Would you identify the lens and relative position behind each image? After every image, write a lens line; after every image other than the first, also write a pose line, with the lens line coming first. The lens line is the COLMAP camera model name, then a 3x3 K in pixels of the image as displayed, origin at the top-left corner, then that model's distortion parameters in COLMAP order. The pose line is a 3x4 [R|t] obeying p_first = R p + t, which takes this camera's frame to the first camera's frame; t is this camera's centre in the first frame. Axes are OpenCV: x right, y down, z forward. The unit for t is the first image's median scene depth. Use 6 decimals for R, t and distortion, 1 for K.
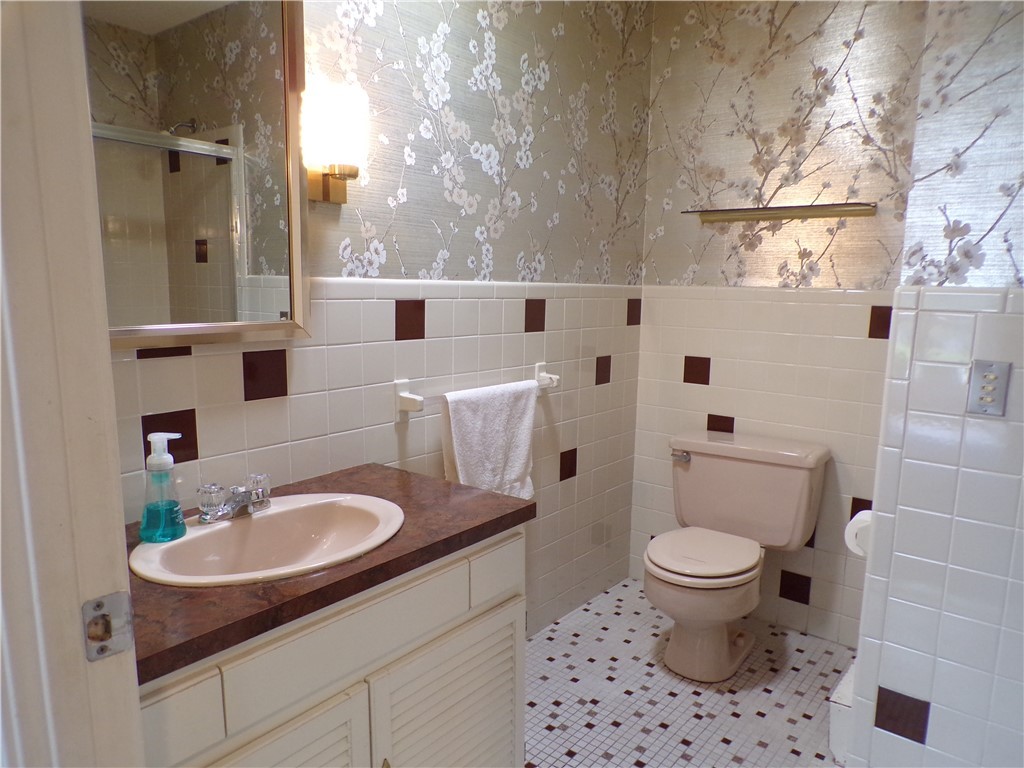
lens RADIAL K [[702.2, 0, 512.4], [0, 702.2, 386.5], [0, 0, 1]] dist [-0.025019, 0.032083]
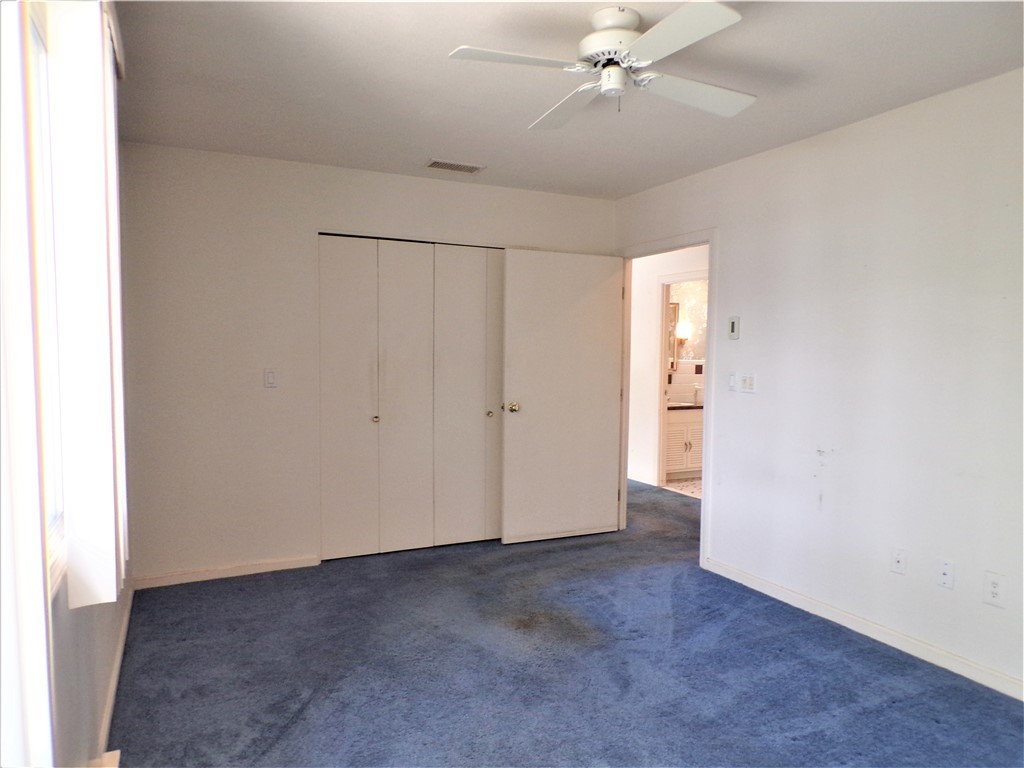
lens RADIAL K [[702.2, 0, 516.0], [0, 702.2, 387.7], [0, 0, 1]] dist [-0.025019, 0.032083]
pose [[0.899622, 0.022990, -0.436064, 0.636853], [-0.069706, 0.993368, -0.091434, 0.428375], [0.431070, 0.112652, 0.895259, -2.919342]]
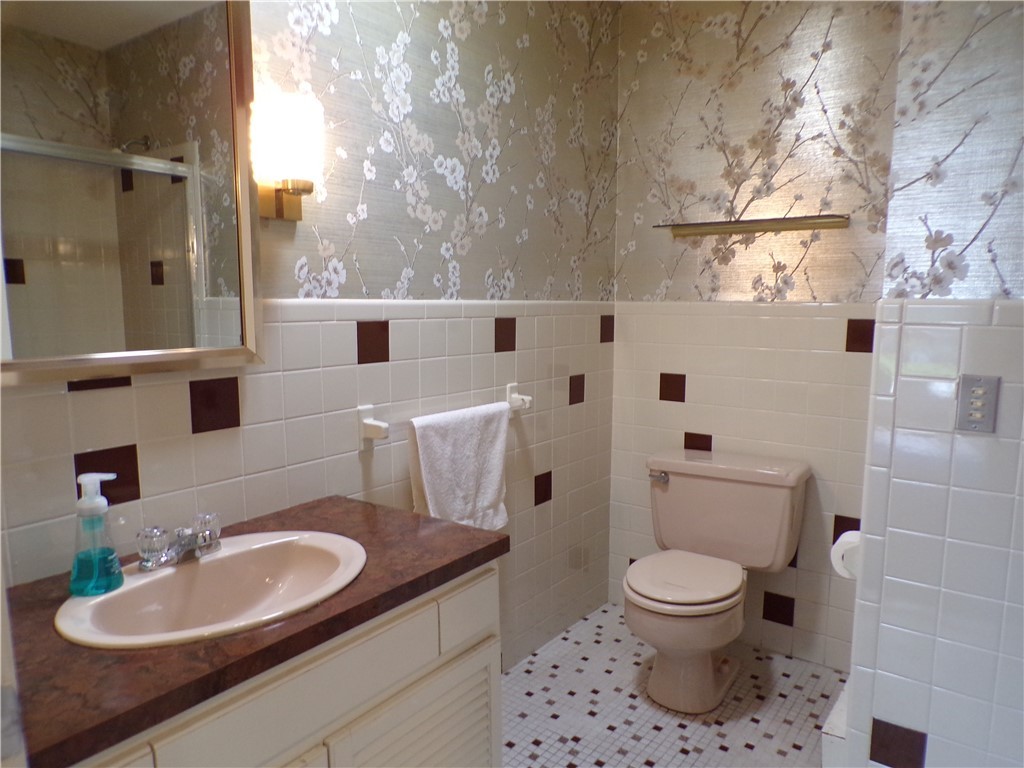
lens RADIAL K [[702.2, 0, 512.3], [0, 702.2, 386.2], [0, 0, 1]] dist [-0.025019, 0.032083]
pose [[0.999078, -0.019798, 0.038102, 0.004087], [0.020725, 0.999495, -0.024107, -0.007956], [-0.037605, 0.024875, 0.998983, 0.043257]]
